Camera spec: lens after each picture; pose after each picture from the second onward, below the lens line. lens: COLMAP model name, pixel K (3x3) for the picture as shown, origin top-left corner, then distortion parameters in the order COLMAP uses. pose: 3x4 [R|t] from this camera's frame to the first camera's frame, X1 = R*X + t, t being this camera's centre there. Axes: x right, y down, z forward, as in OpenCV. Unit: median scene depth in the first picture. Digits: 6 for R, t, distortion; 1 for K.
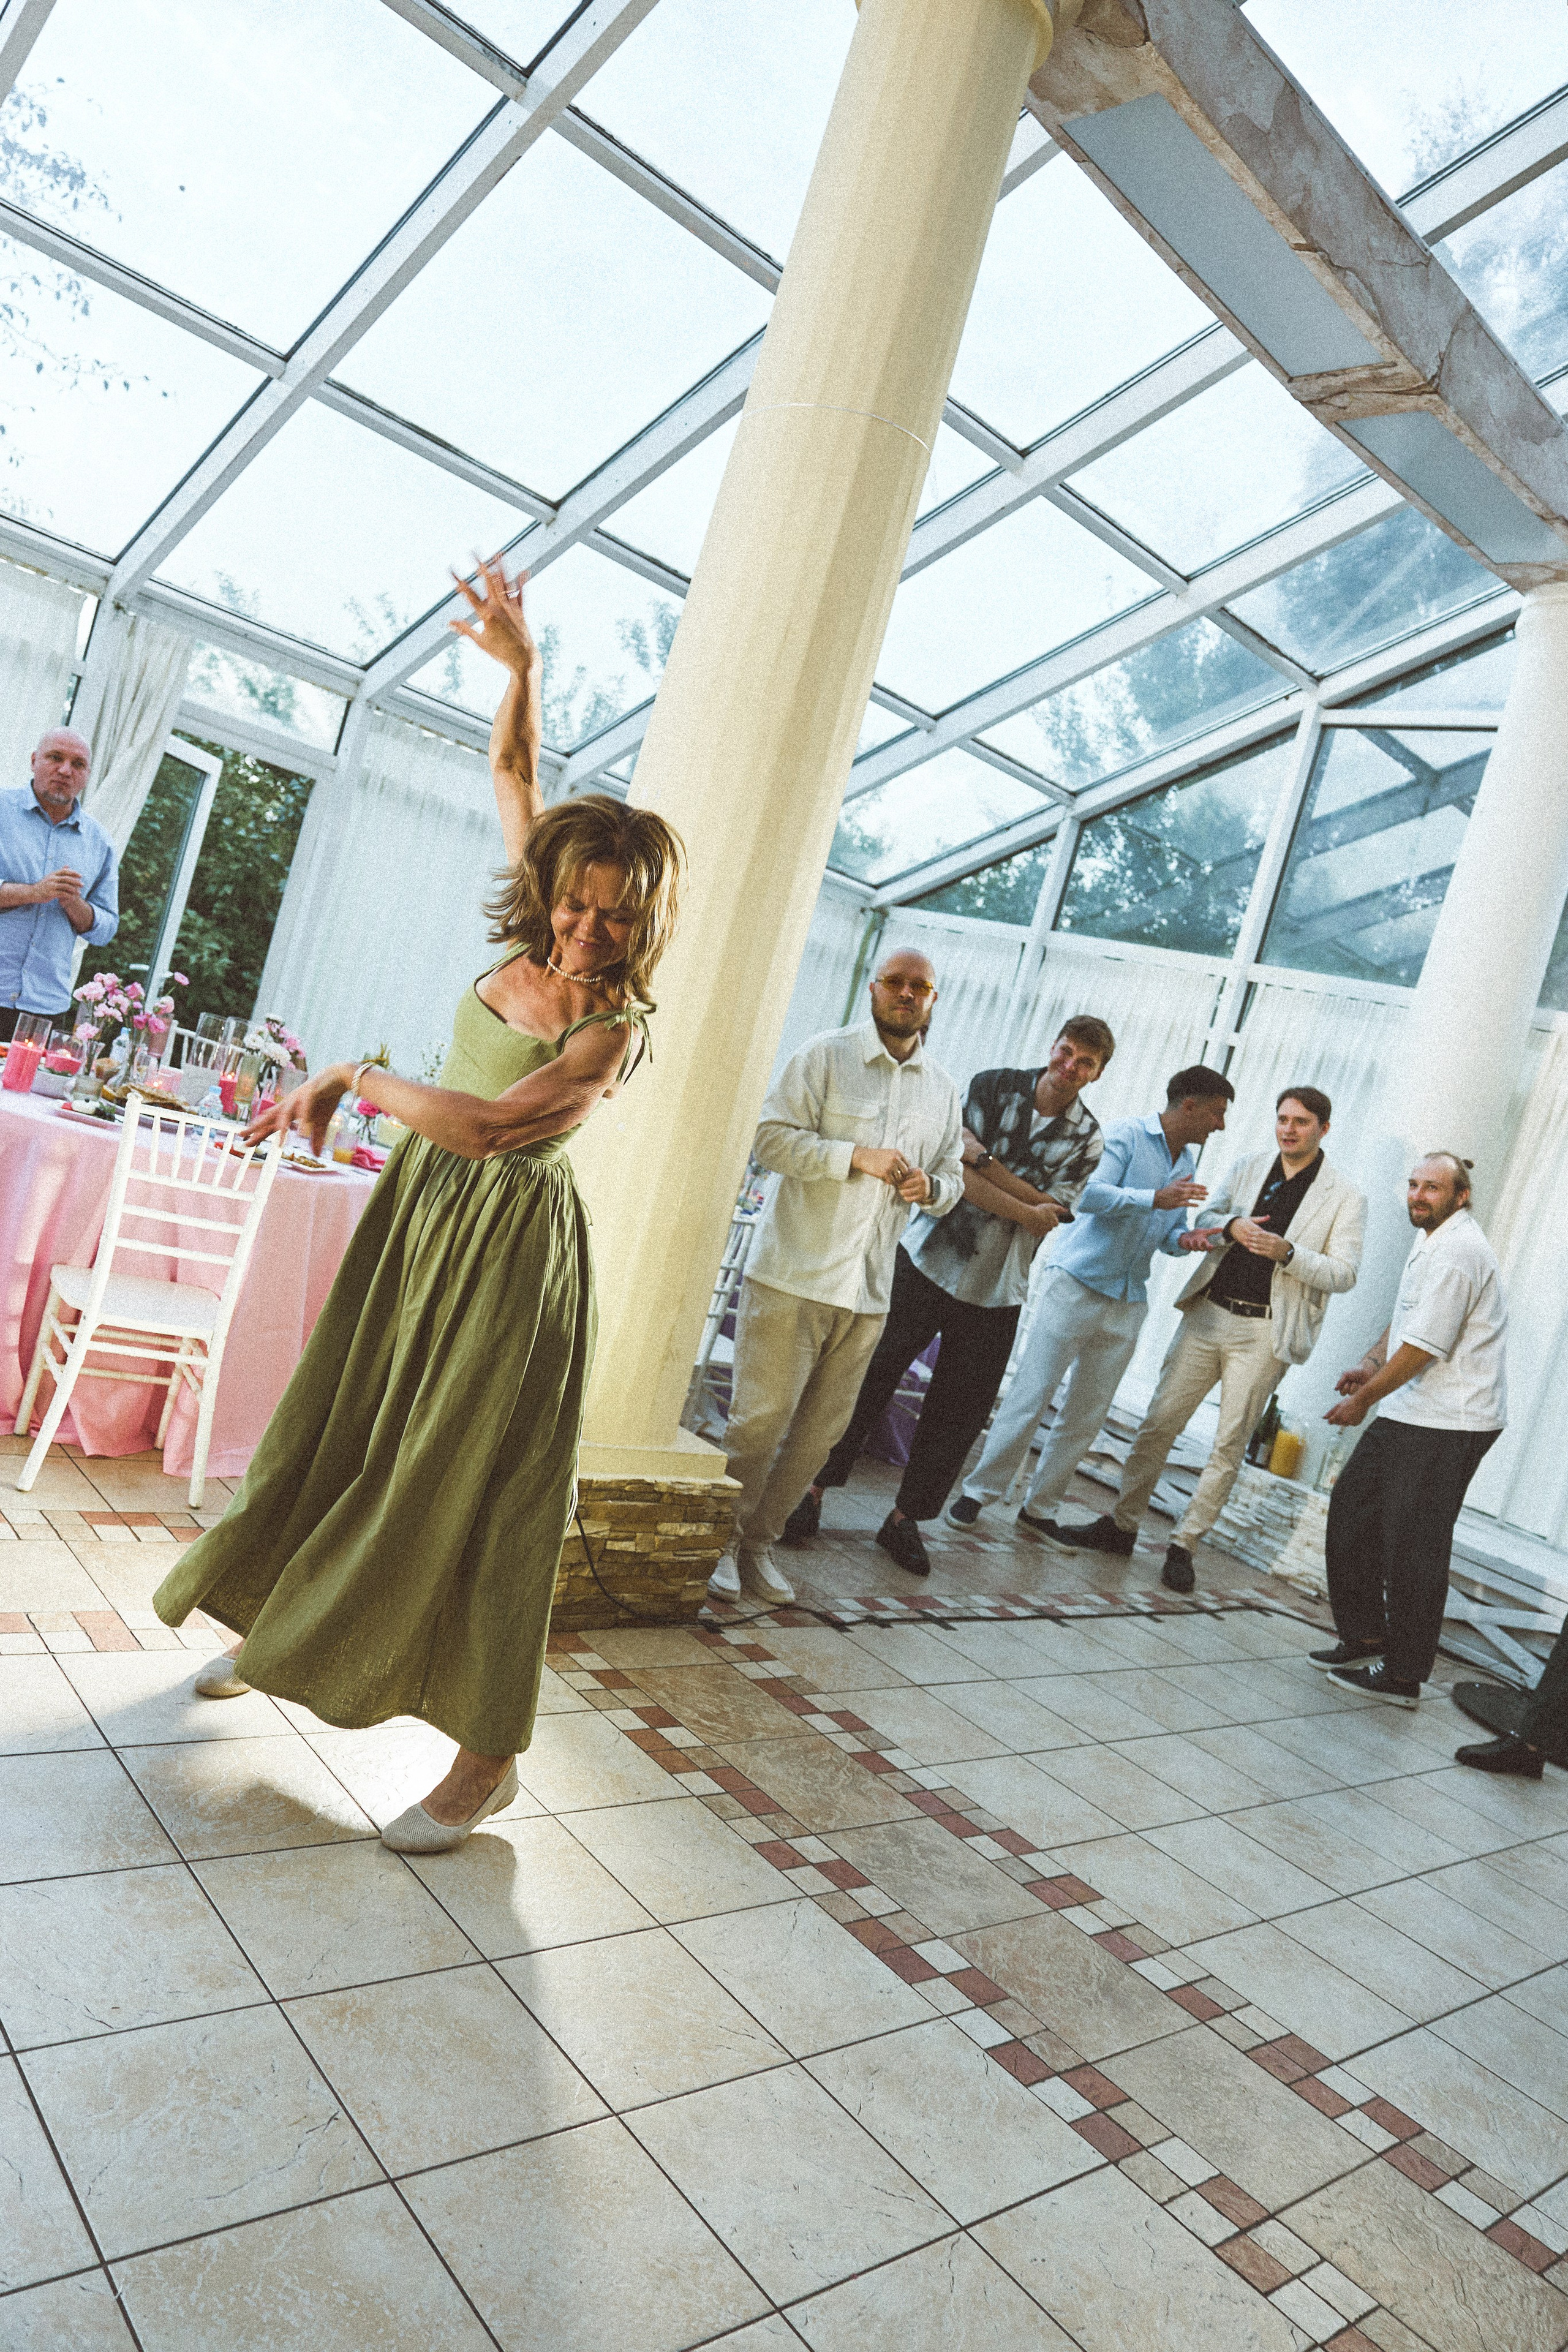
lens RADIAL K [[1568.3, 0, 795.1], [0, 1568.3, 1153.2], [0, 0, 1]] dist [0.000020, -0.000373]
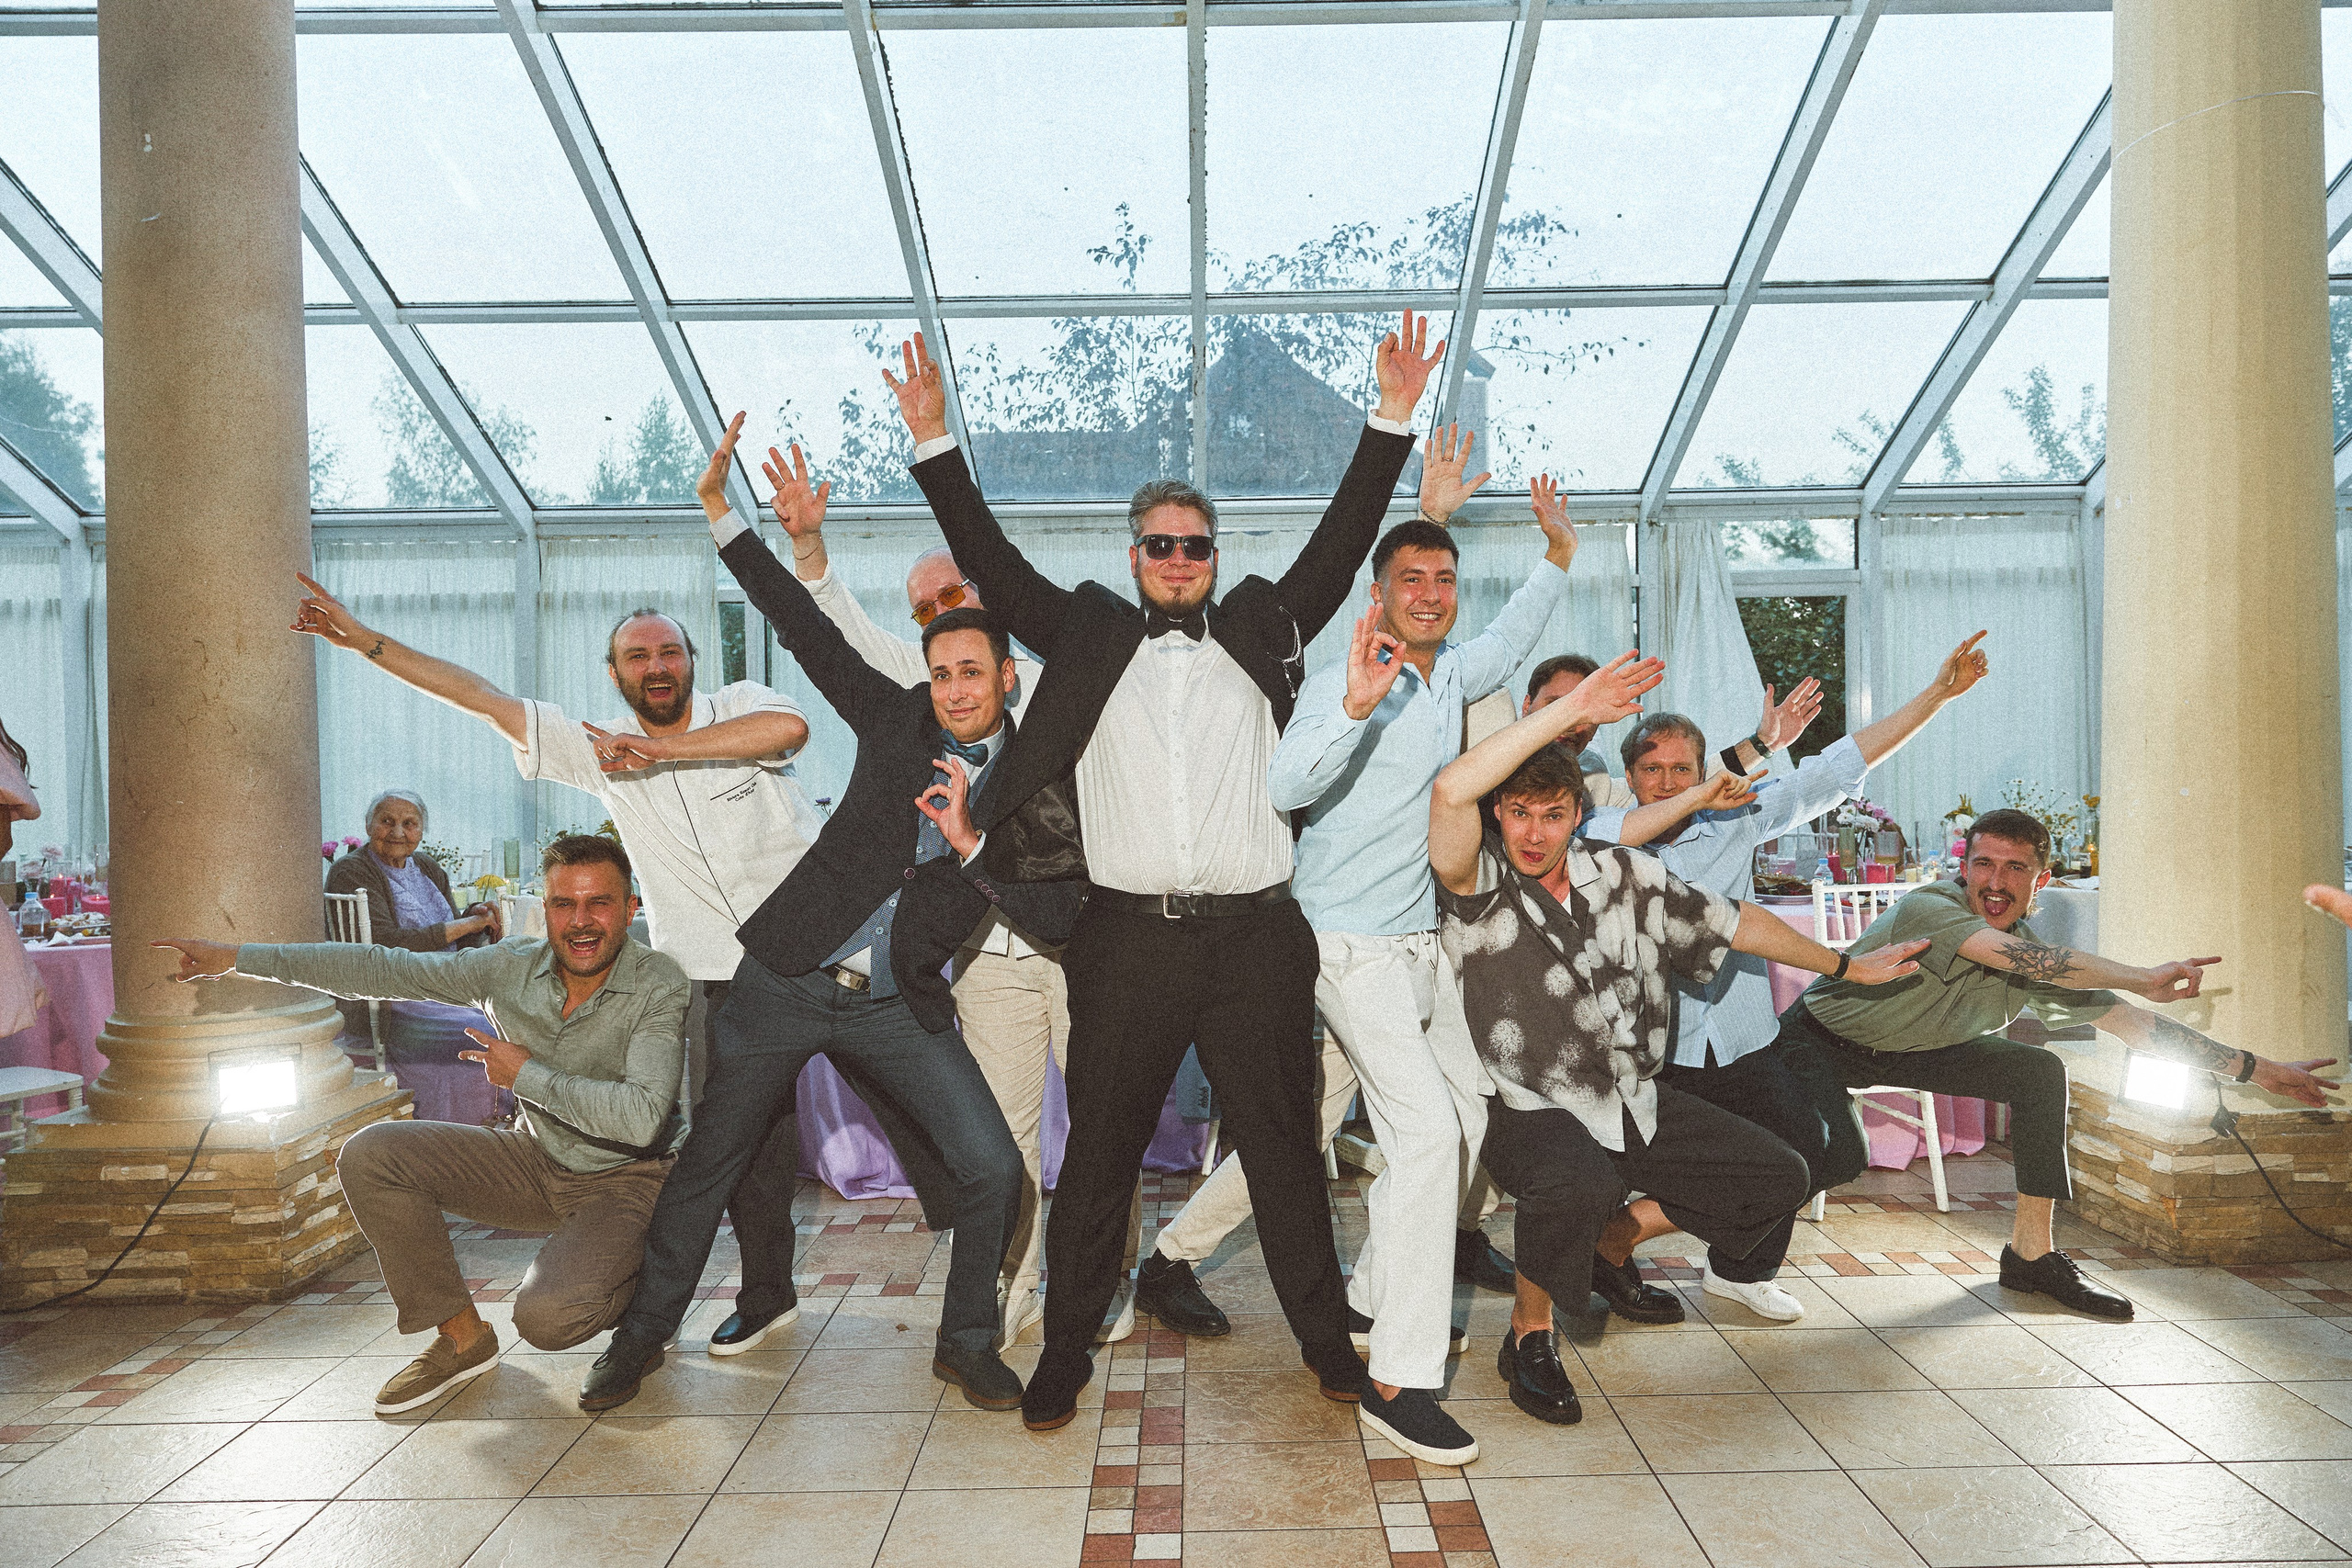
lens RADIAL K [[1568.2, 0, 1215.7], [0, 1568.2, 754.8], [0, 0, 1]] dist [0.000020, -0.000373]
pose [[0.713743, -0.289753, -0.637663, 0.061062], [0.190943, 0.956428, -0.220874, 0.037124], [0.673878, 0.035890, 0.737970, -0.147004]]
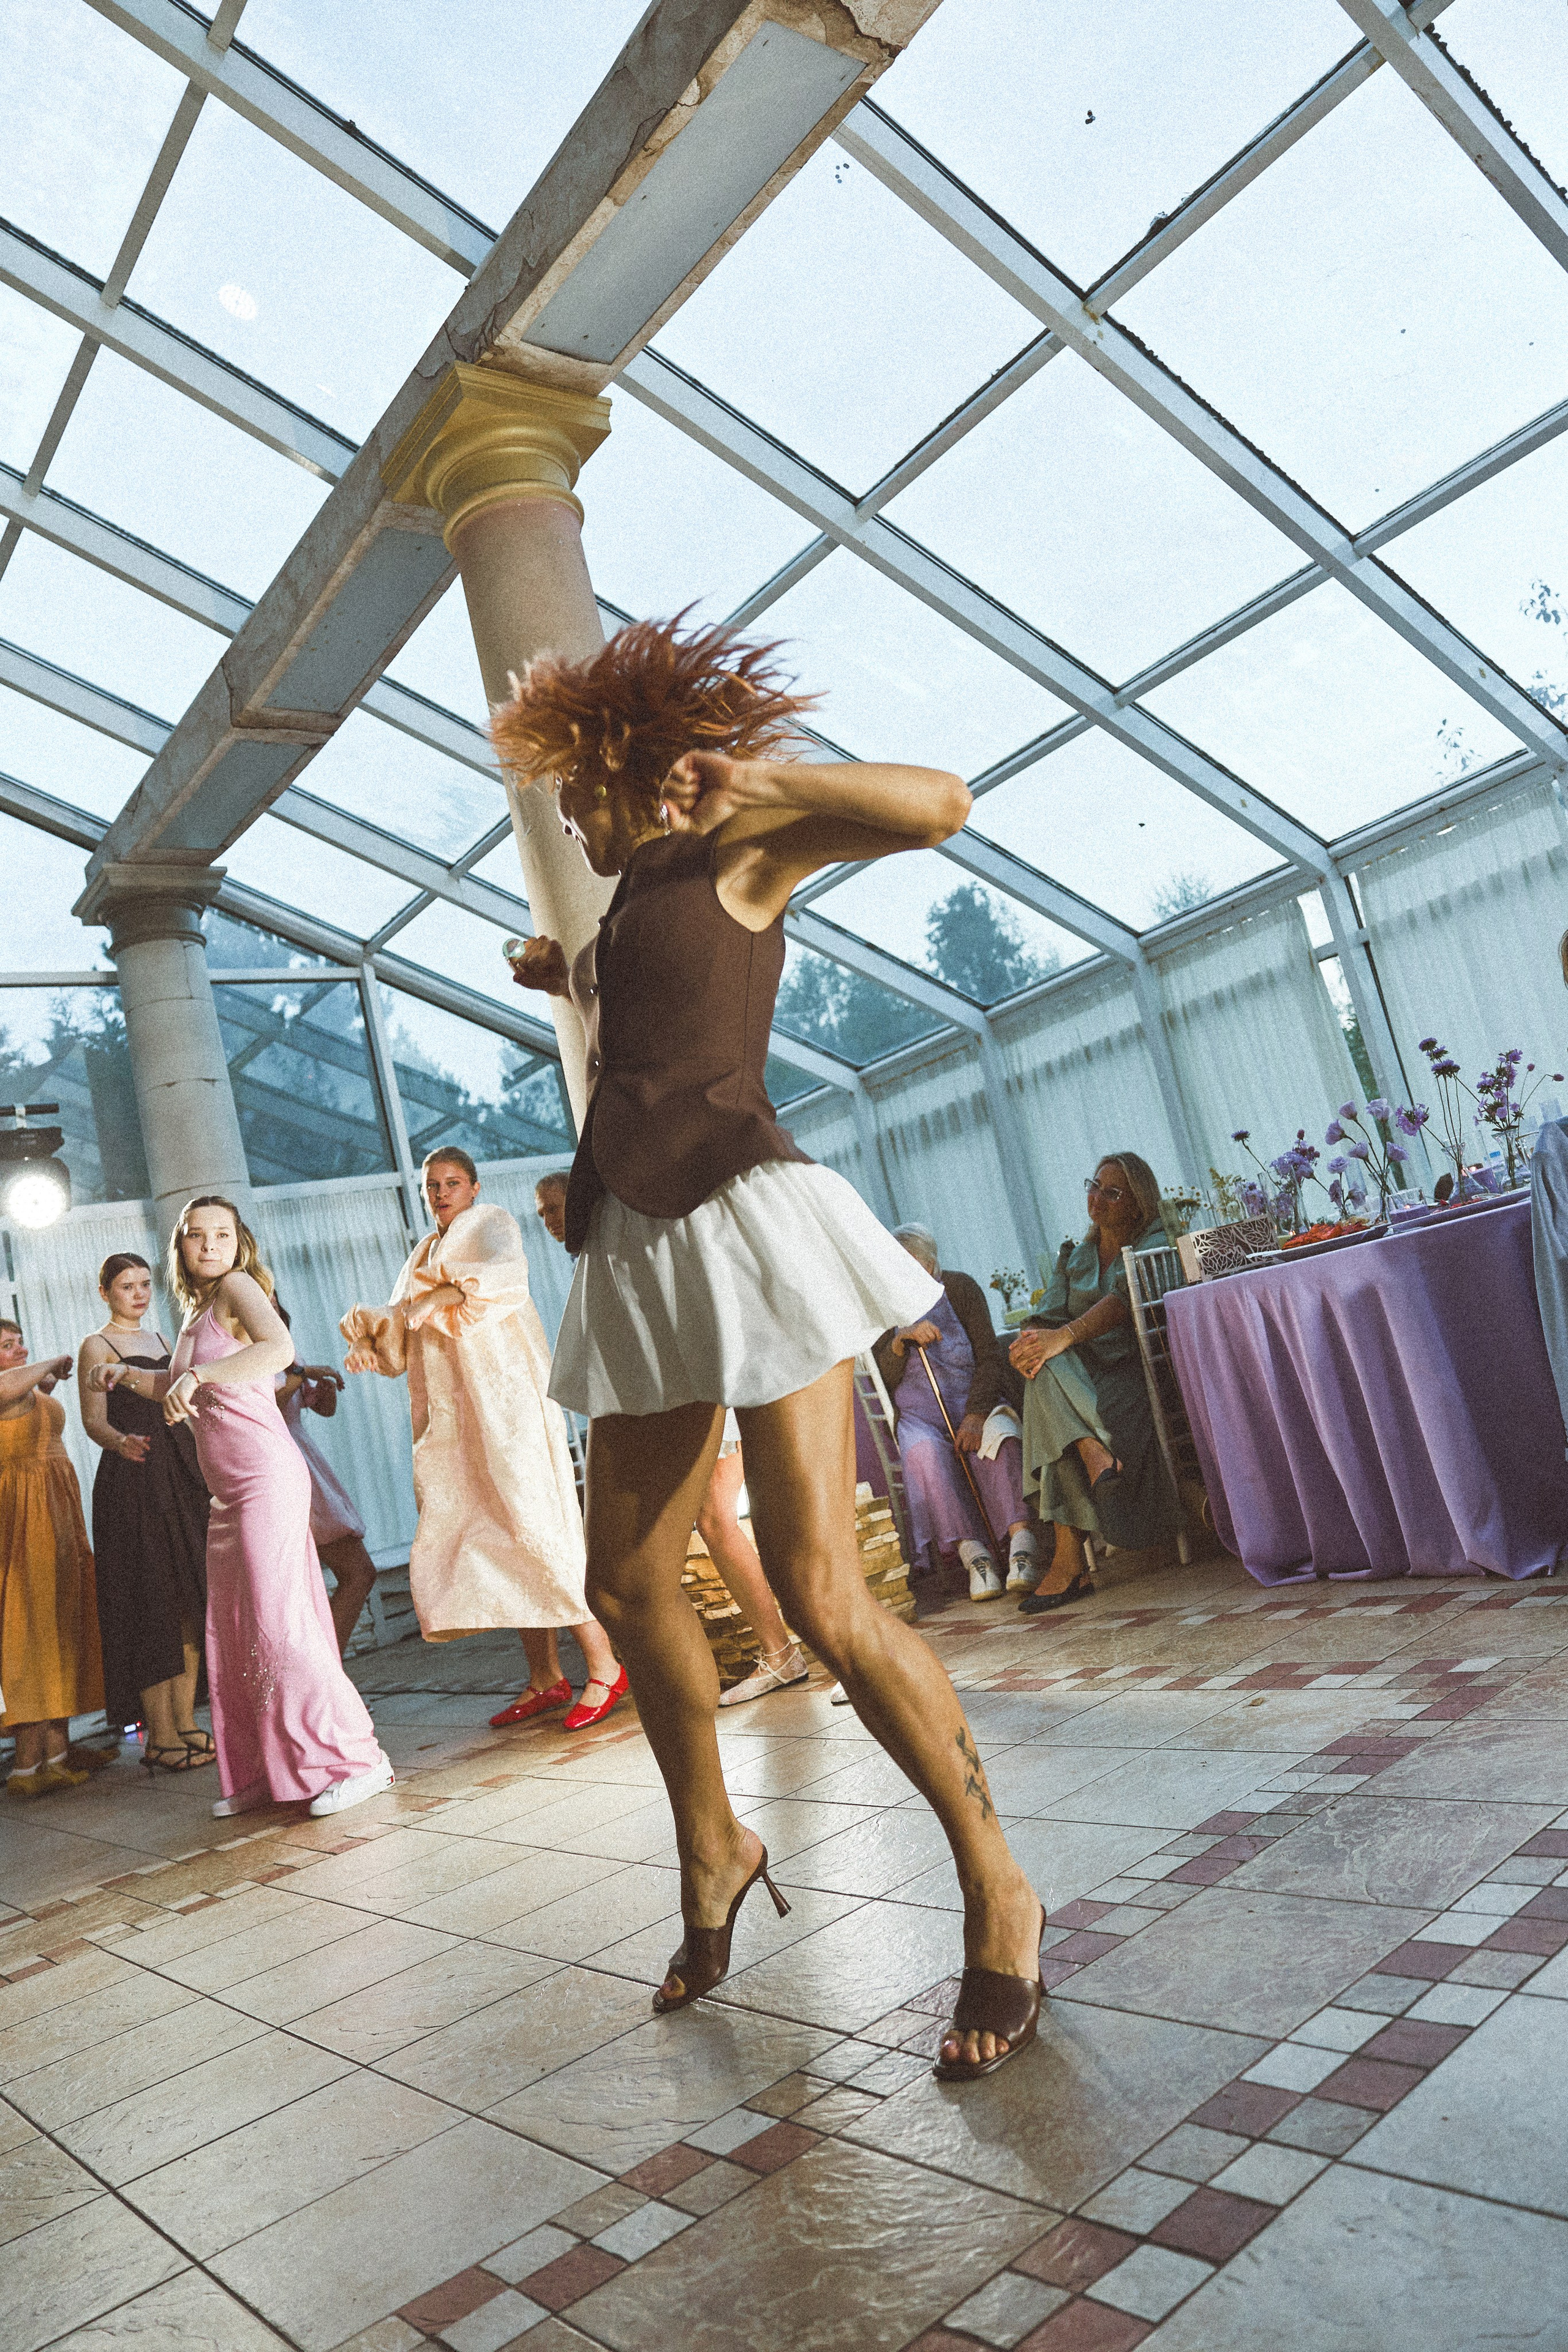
lens RADIAL K [[1568.3, 0, 782.6], [0, 1568.3, 1125.7], [0, 0, 1]] dist [0.000020, -0.000373]
pose [[-0.127393, -0.411644, -0.902397, 0.067028], [0.165040, 0.888329, -0.428525, 0.105986], [0.978025, -0.203523, -0.045229, 0.129433]]
